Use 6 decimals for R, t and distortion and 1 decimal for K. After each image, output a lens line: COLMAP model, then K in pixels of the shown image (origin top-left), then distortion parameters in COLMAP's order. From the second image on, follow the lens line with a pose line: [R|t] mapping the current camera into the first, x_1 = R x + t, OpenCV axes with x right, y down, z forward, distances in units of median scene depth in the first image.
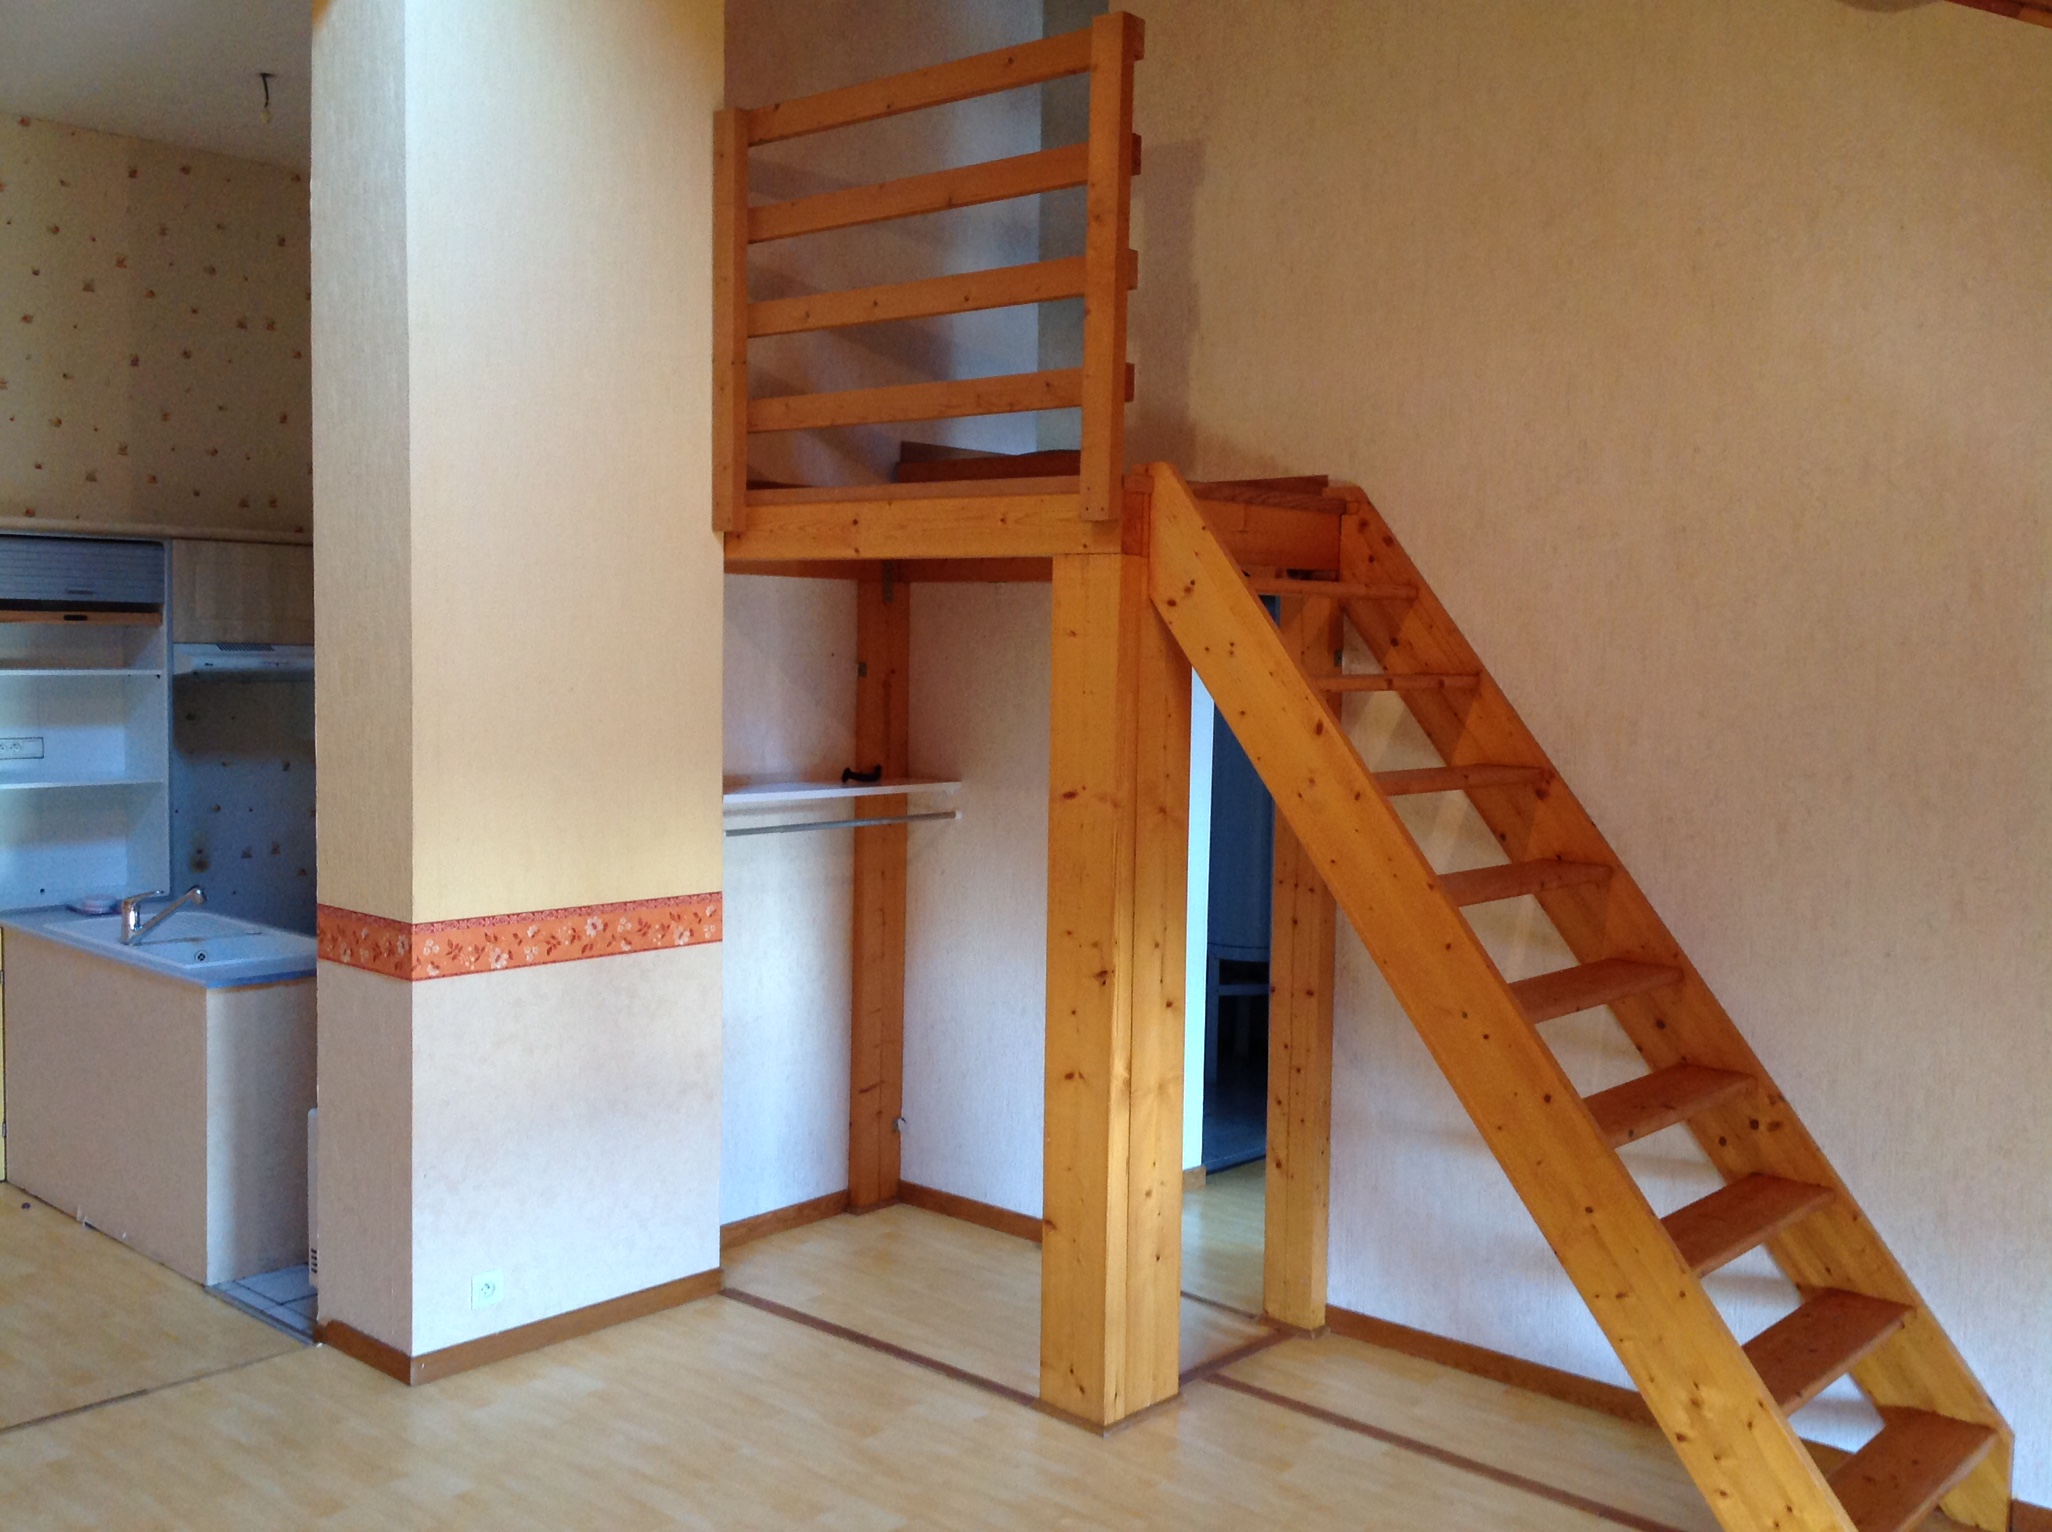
lens RADIAL K [[1933.0, 0, 1026.0], [0, 1933.0, 766.0], [0, 0, 1]] dist [0.132093, -0.266757]
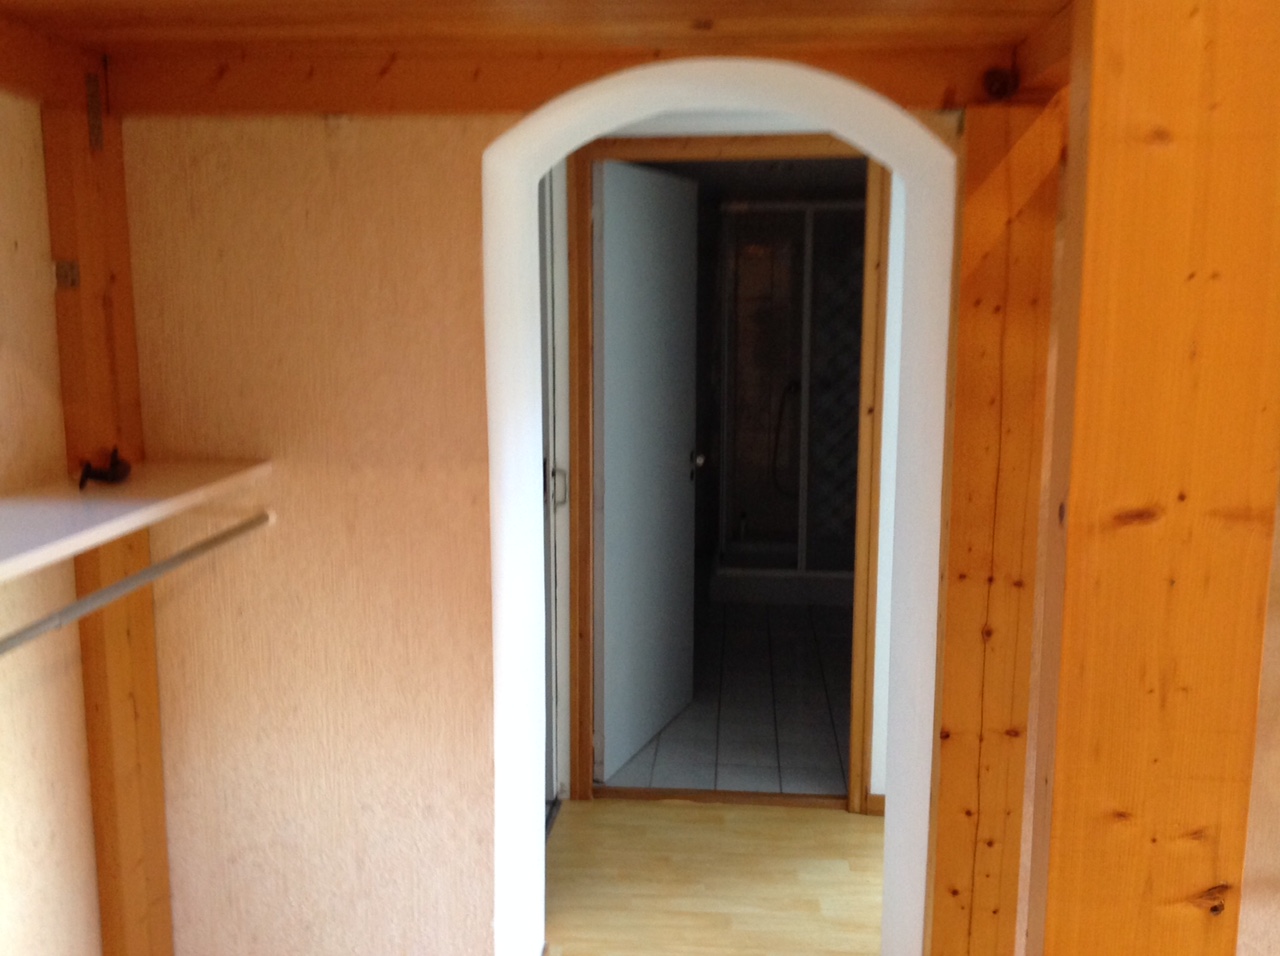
lens RADIAL K [[1205.8, 0, 640.0], [0, 1205.8, 478.0], [0, 0, 1]] dist [0.132093, -0.266757]
pose [[0.784155, -0.116869, 0.609461, -0.172626], [0.057939, 0.991604, 0.115601, -0.023708], [-0.617855, -0.055338, 0.784343, 0.631120]]
